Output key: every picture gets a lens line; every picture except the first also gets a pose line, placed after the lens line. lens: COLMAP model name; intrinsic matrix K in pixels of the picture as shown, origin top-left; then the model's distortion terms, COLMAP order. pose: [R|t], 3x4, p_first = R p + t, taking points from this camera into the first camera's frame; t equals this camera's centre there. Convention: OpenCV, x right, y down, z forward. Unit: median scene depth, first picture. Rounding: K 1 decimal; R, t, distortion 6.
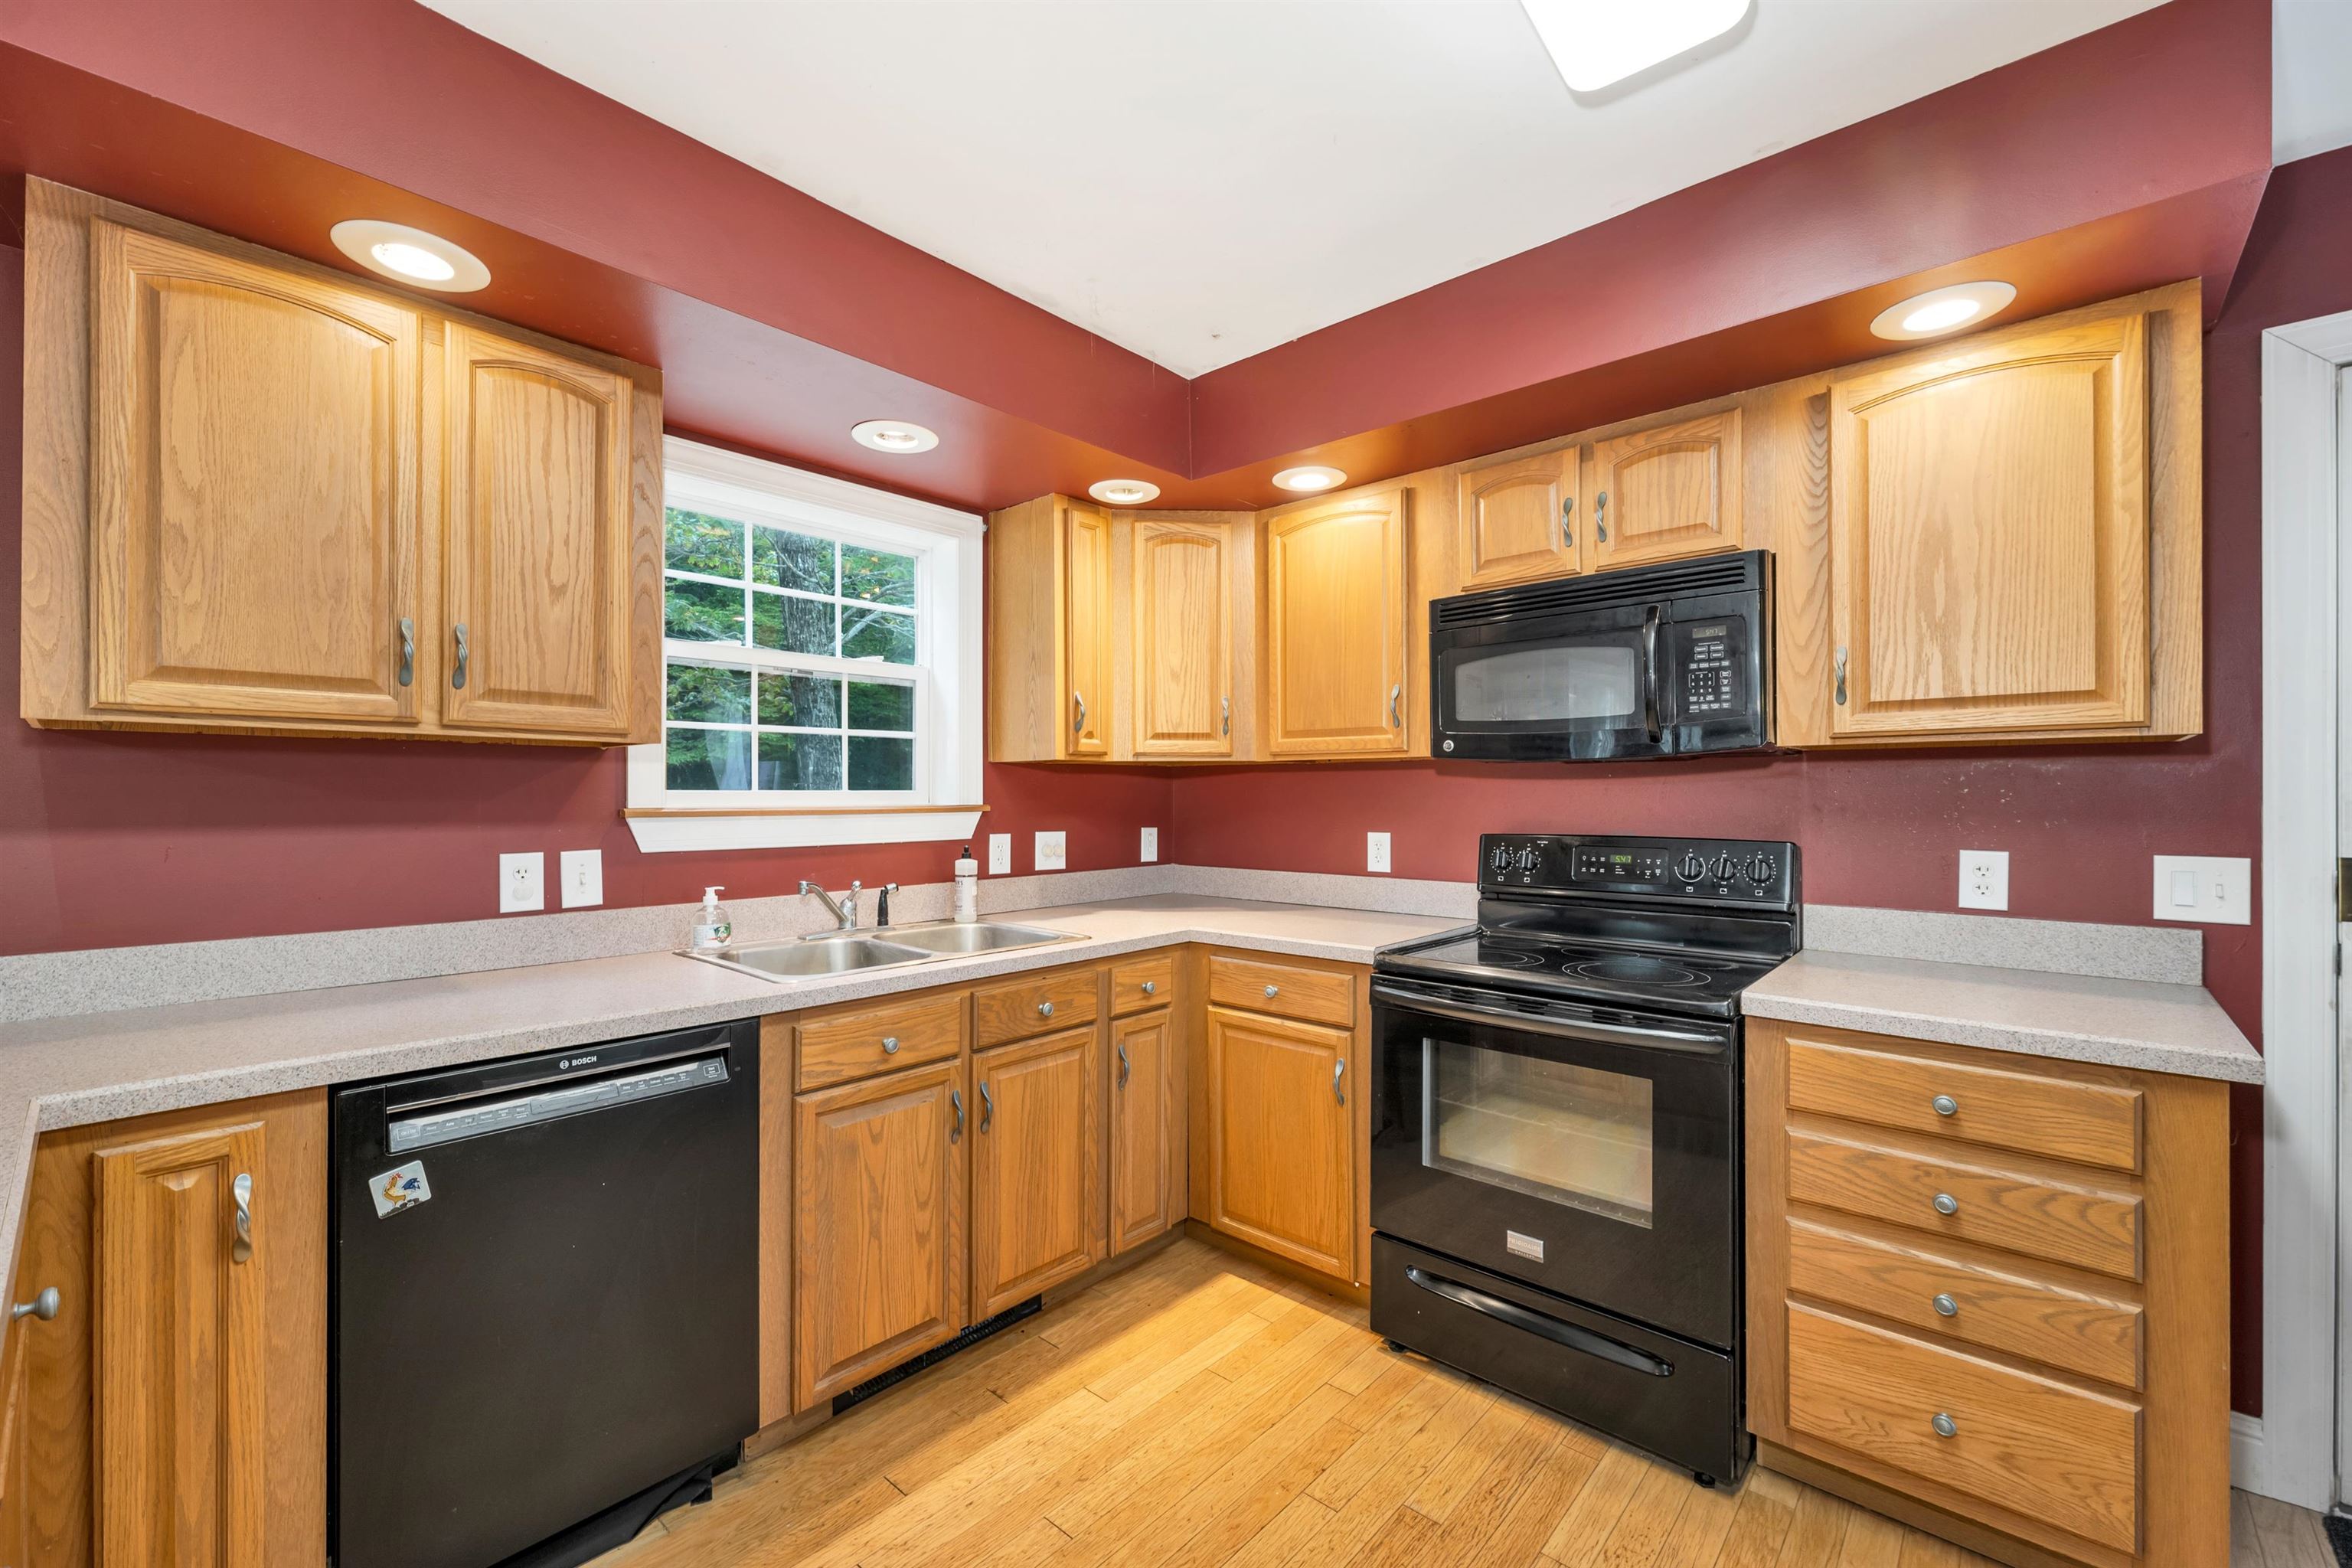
lens RADIAL K [[972.8, 0, 1177.1], [0, 972.8, 791.1], [0, 0, 1]] dist [0.001399, 0.000844]
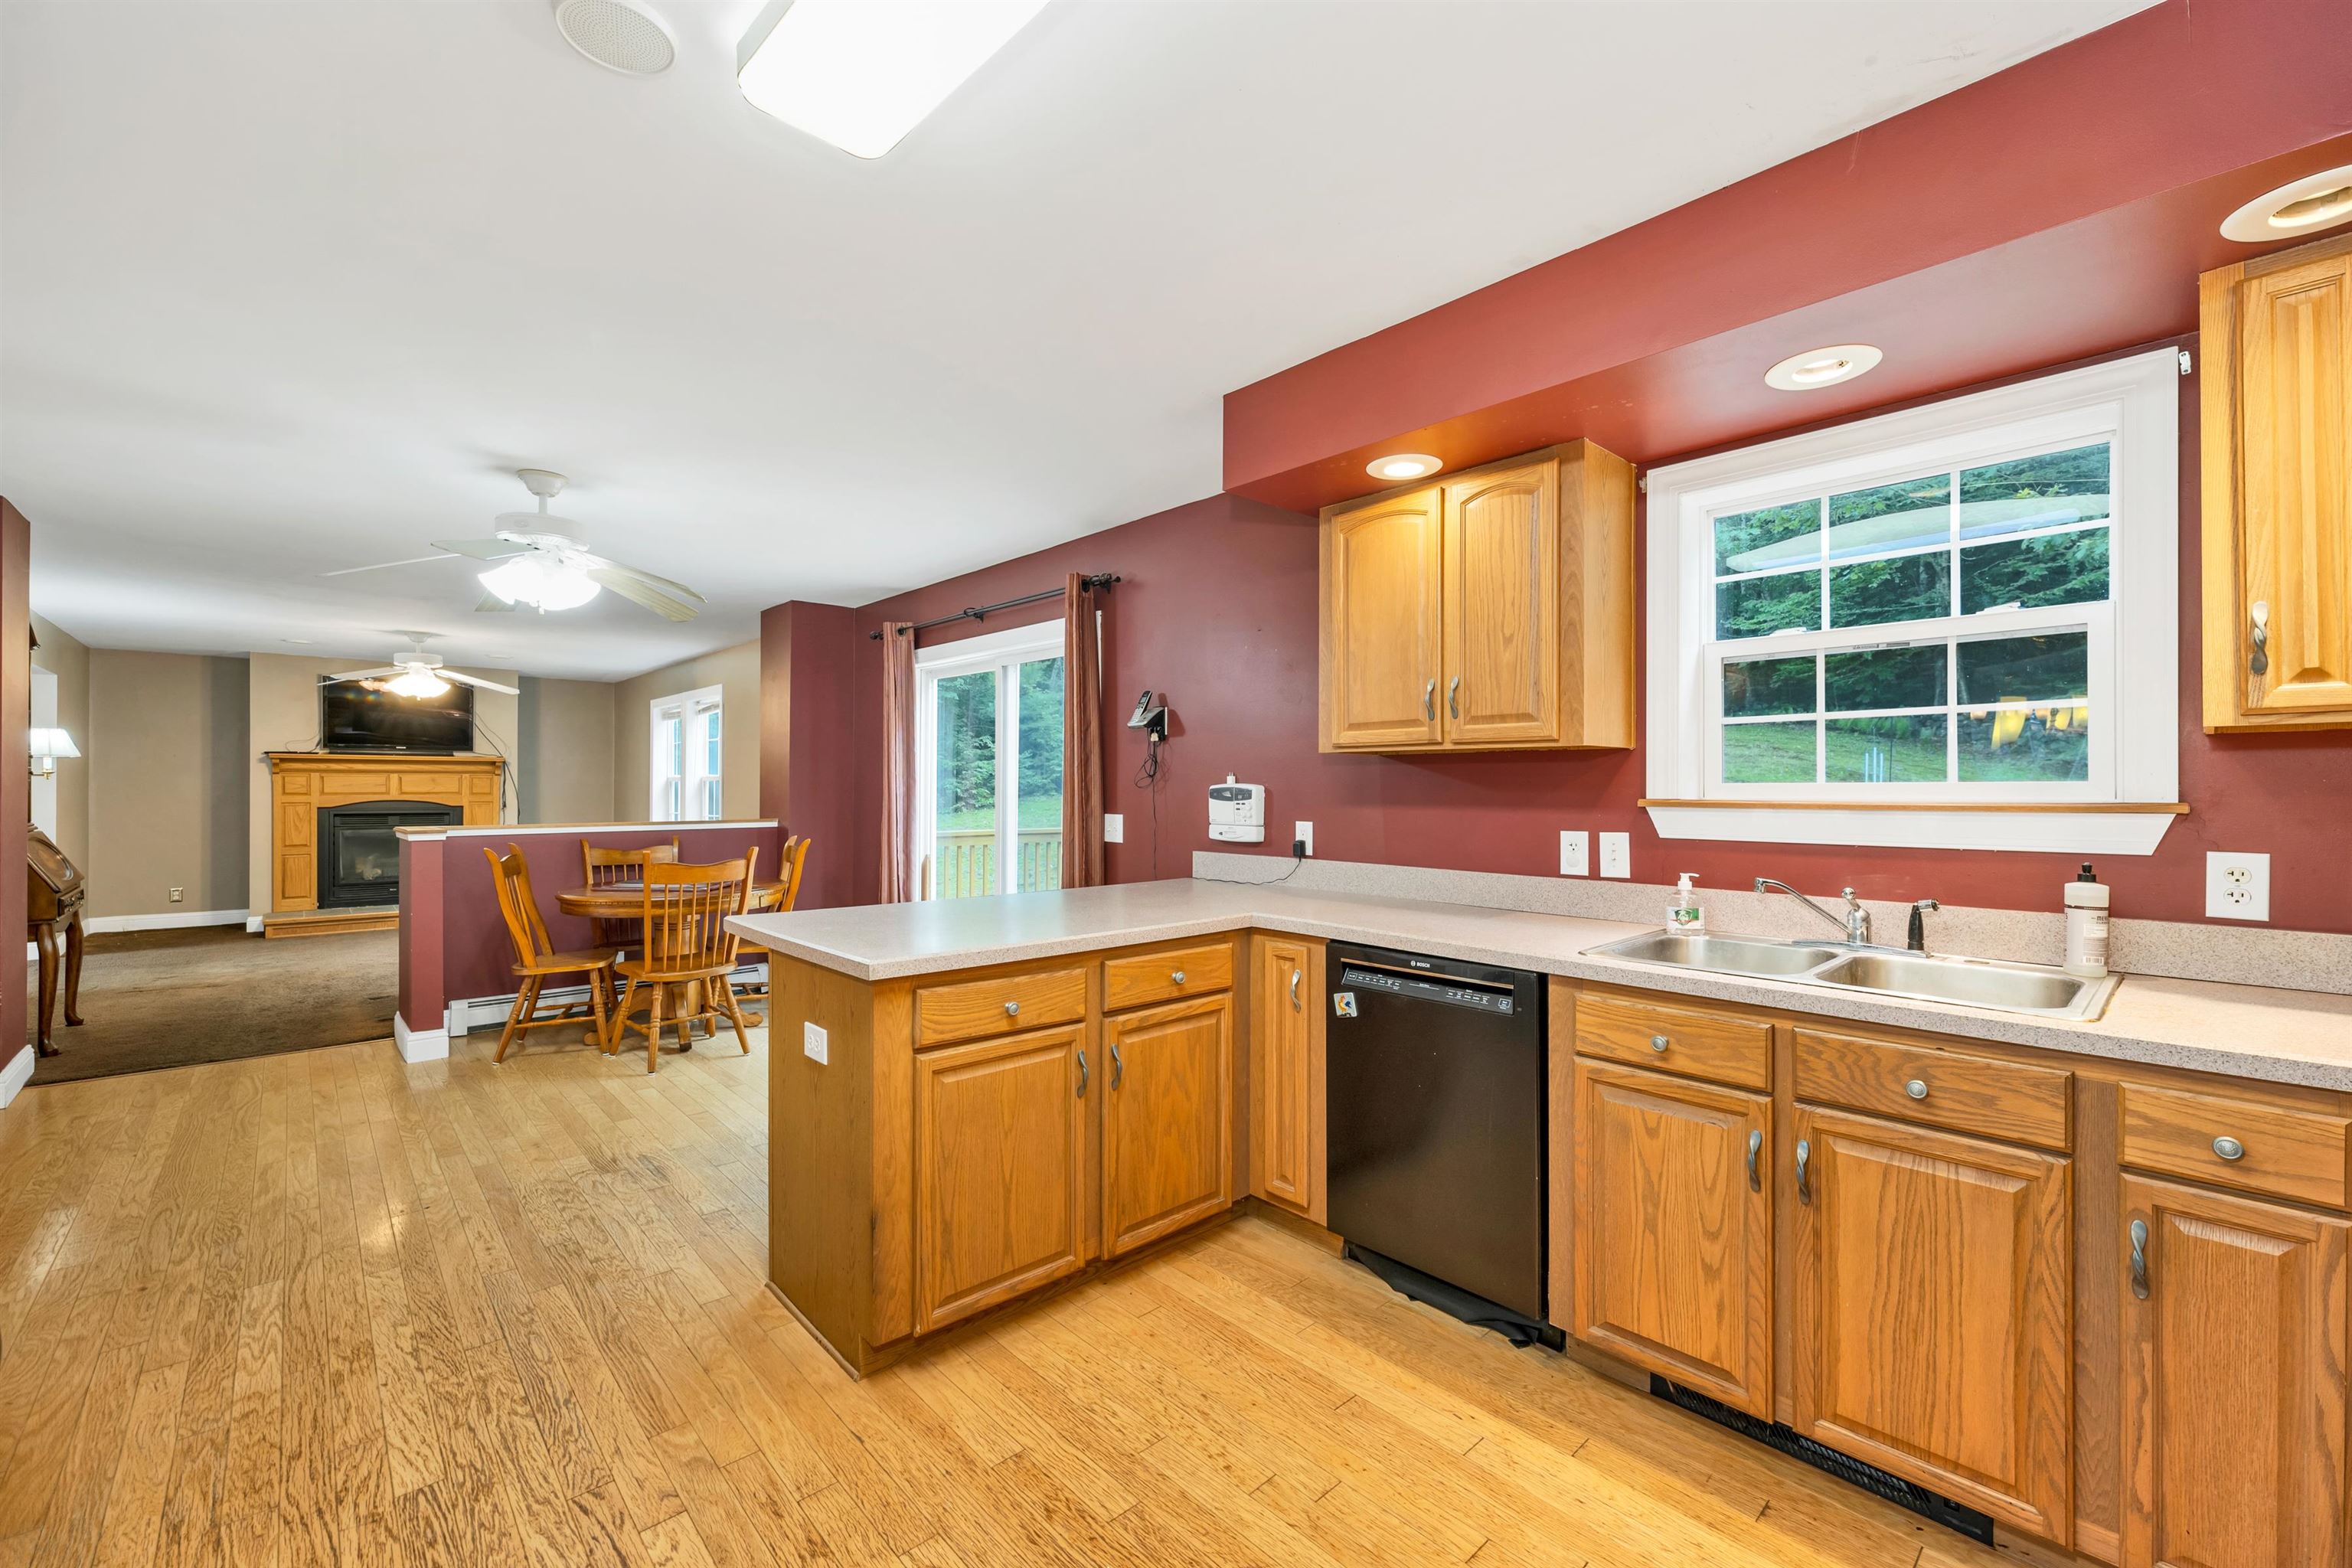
lens RADIAL K [[972.8, 0, 1185.4], [0, 972.8, 783.6], [0, 0, 1]] dist [0.001399, 0.000844]
pose [[-0.096329, -0.003028, -0.995345, 0.698665], [0.003746, 0.999987, -0.003405, 0.001486], [0.995342, -0.004057, -0.096316, 0.596706]]
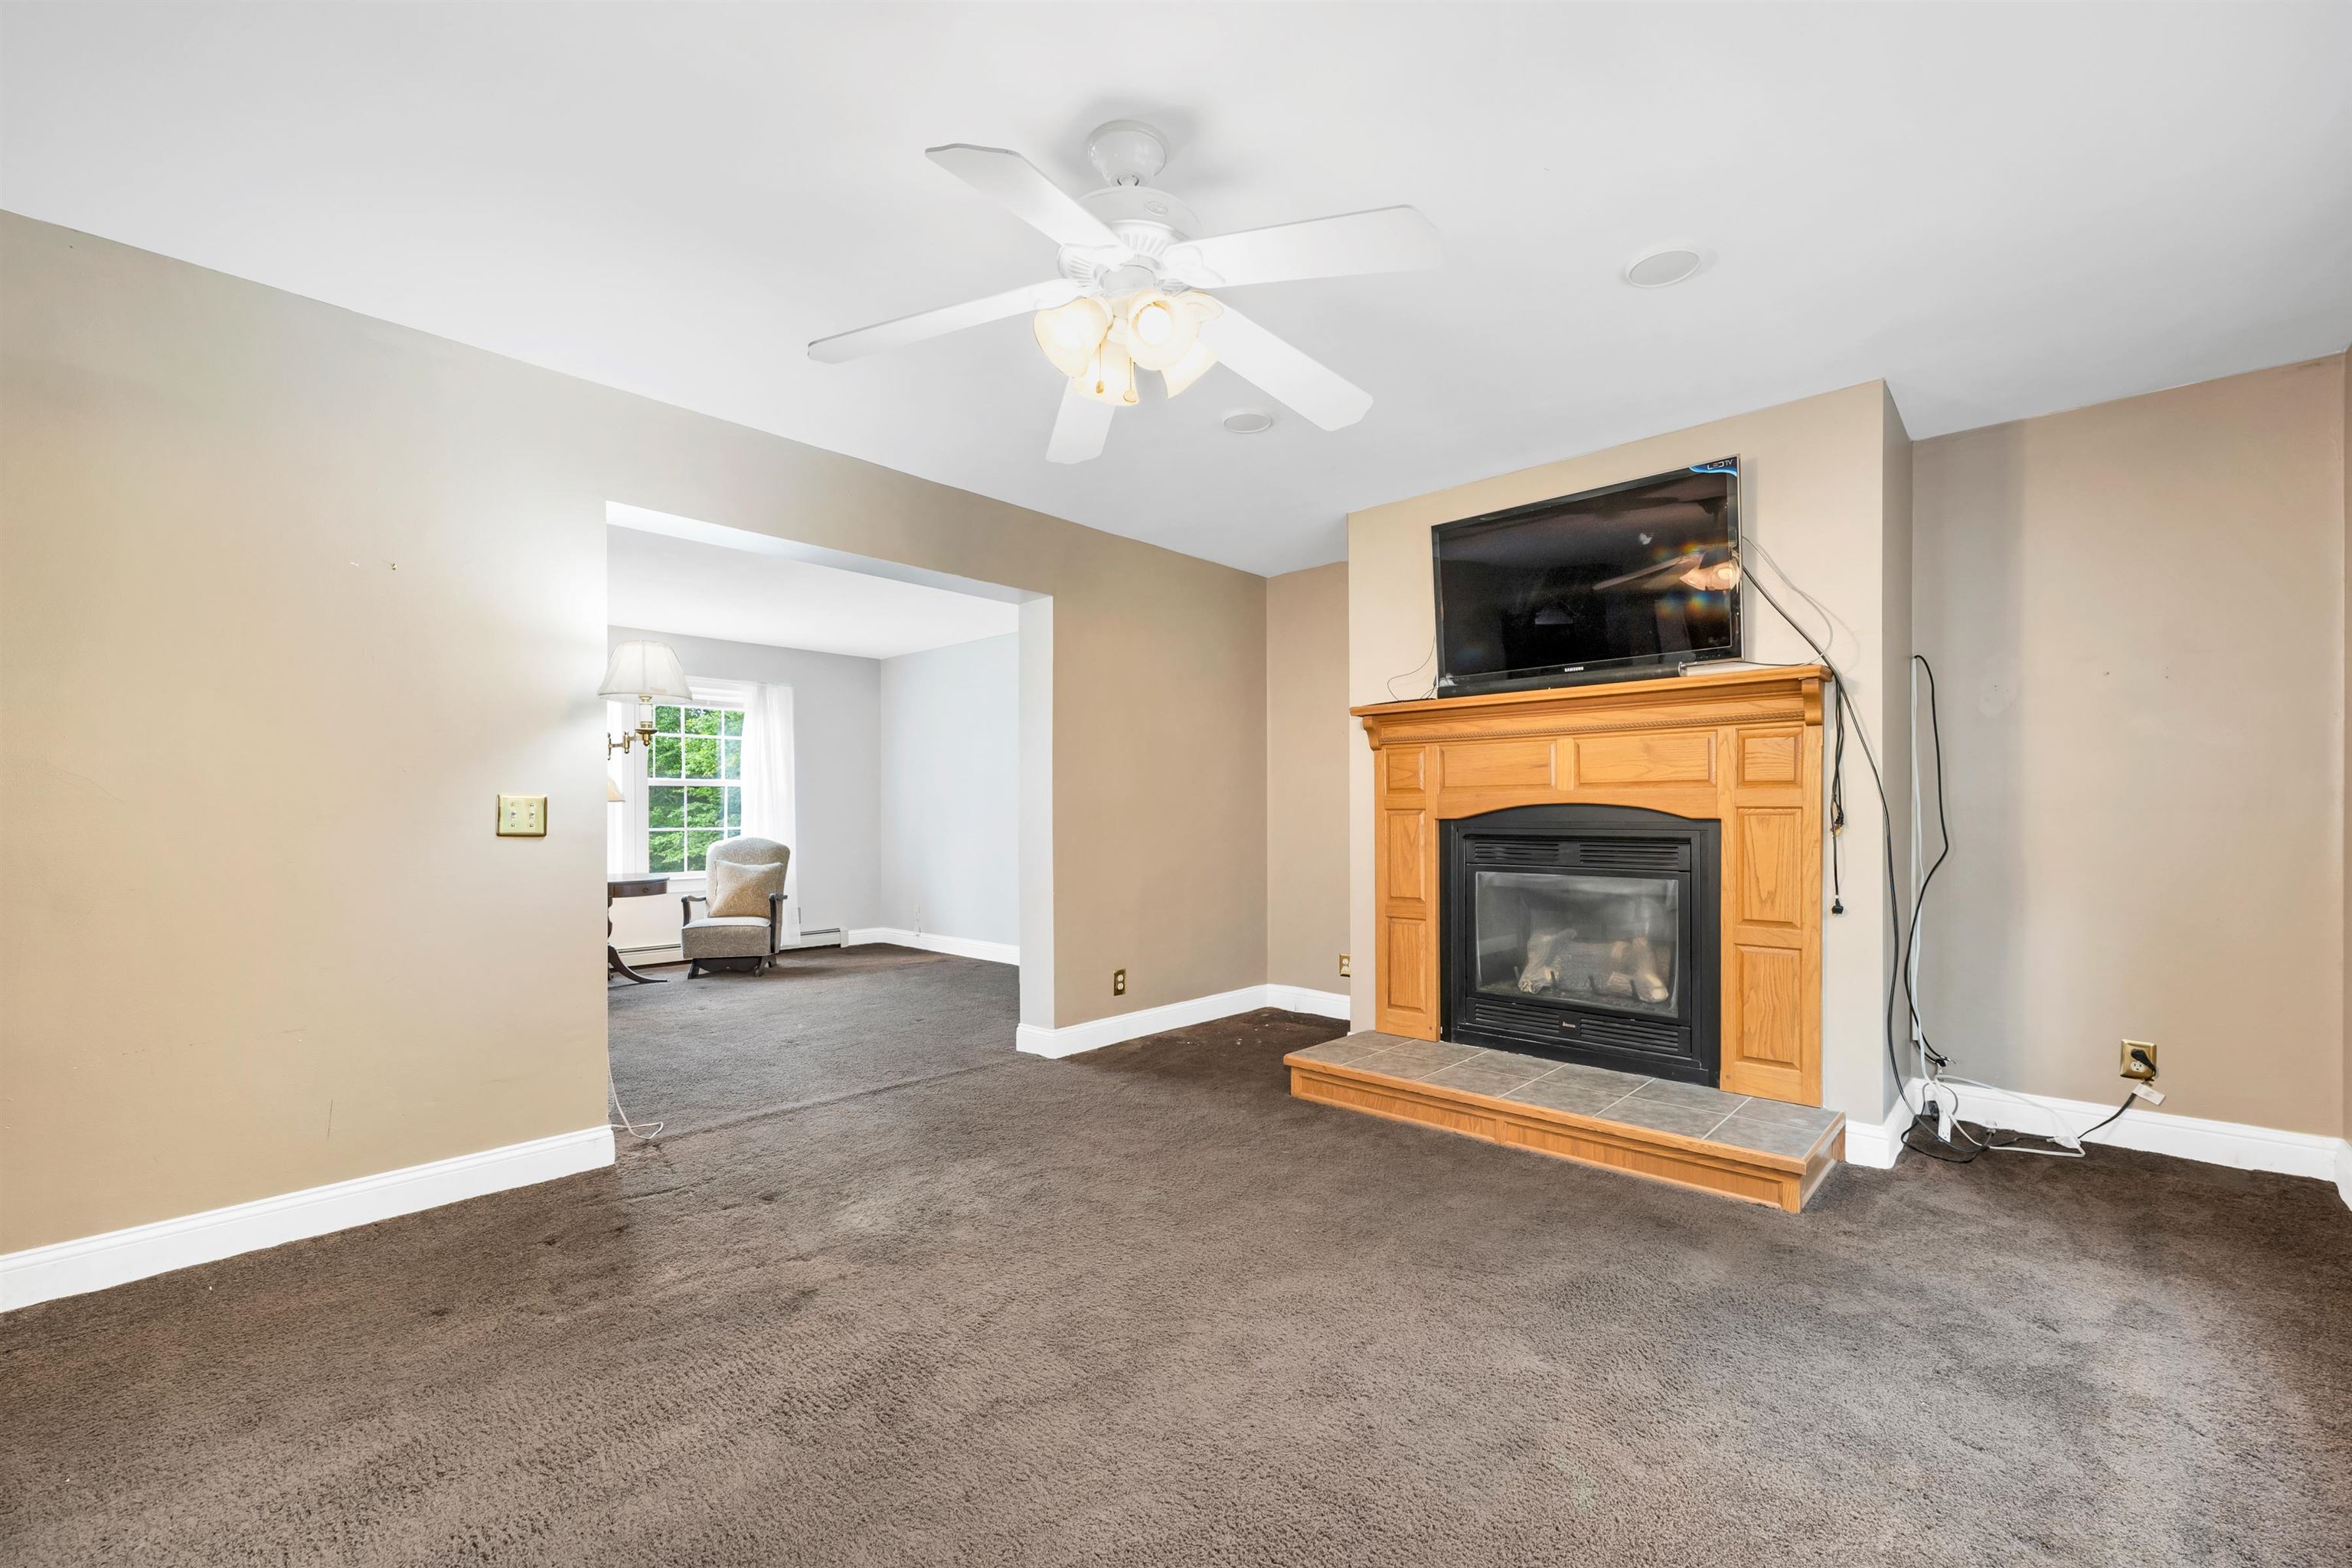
lens RADIAL K [[972.8, 0, 1191.4], [0, 972.8, 823.0], [0, 0, 1]] dist [0.001399, 0.000844]
pose [[-0.999881, 0.001476, 0.015368, -2.532149], [0.001536, 0.999991, 0.003923, 0.072410], [-0.015362, 0.003946, -0.999874, -1.511330]]
